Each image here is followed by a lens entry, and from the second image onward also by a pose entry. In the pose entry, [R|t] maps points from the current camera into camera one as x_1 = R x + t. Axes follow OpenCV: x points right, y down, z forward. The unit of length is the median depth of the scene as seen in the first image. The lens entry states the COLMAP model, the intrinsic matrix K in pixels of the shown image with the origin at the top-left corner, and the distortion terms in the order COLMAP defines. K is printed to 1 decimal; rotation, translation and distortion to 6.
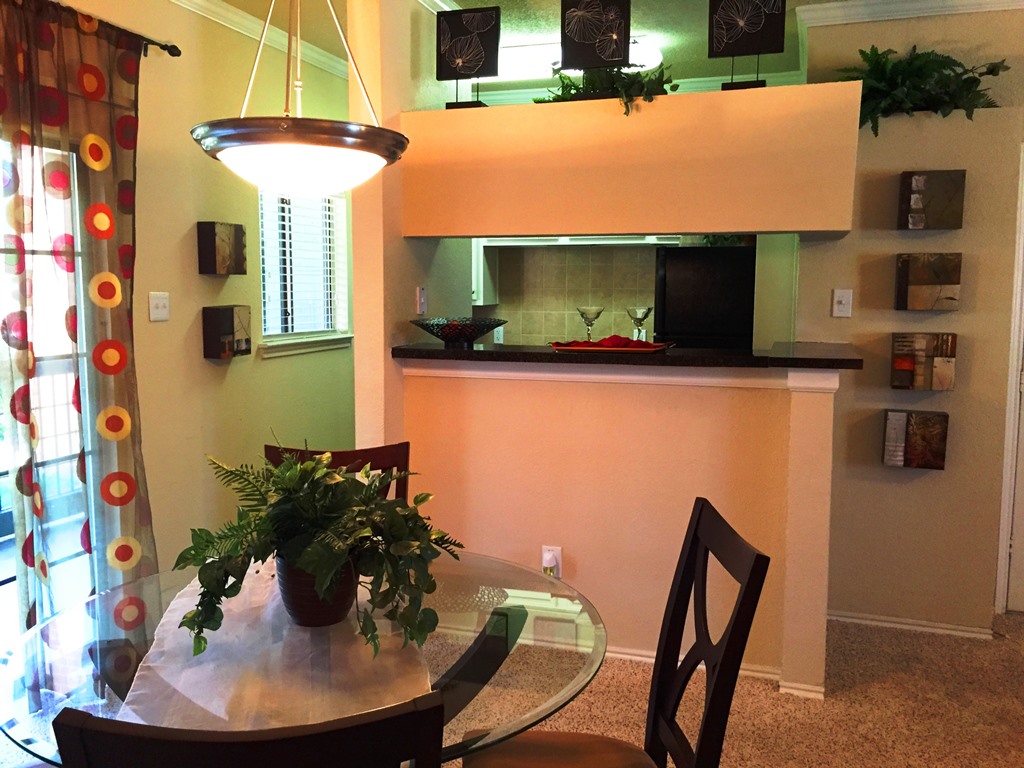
lens RADIAL K [[877.2, 0, 511.4], [0, 877.2, 381.0], [0, 0, 1]] dist [0.014046, -0.015026]
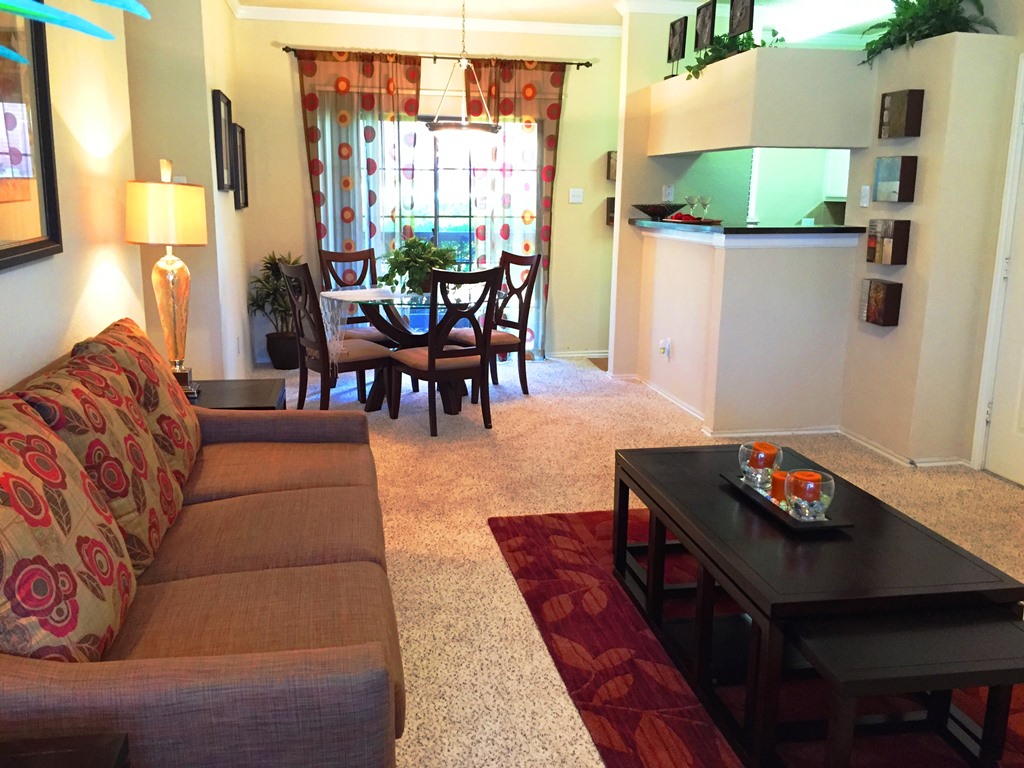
lens RADIAL K [[877.2, 0, 514.5], [0, 877.2, 383.2], [0, 0, 1]] dist [0.014046, -0.015026]
pose [[0.501103, 0.183032, -0.845810, 1.333195], [-0.105223, 0.983012, 0.150383, 0.045747], [0.858967, 0.013642, 0.511849, -0.134144]]
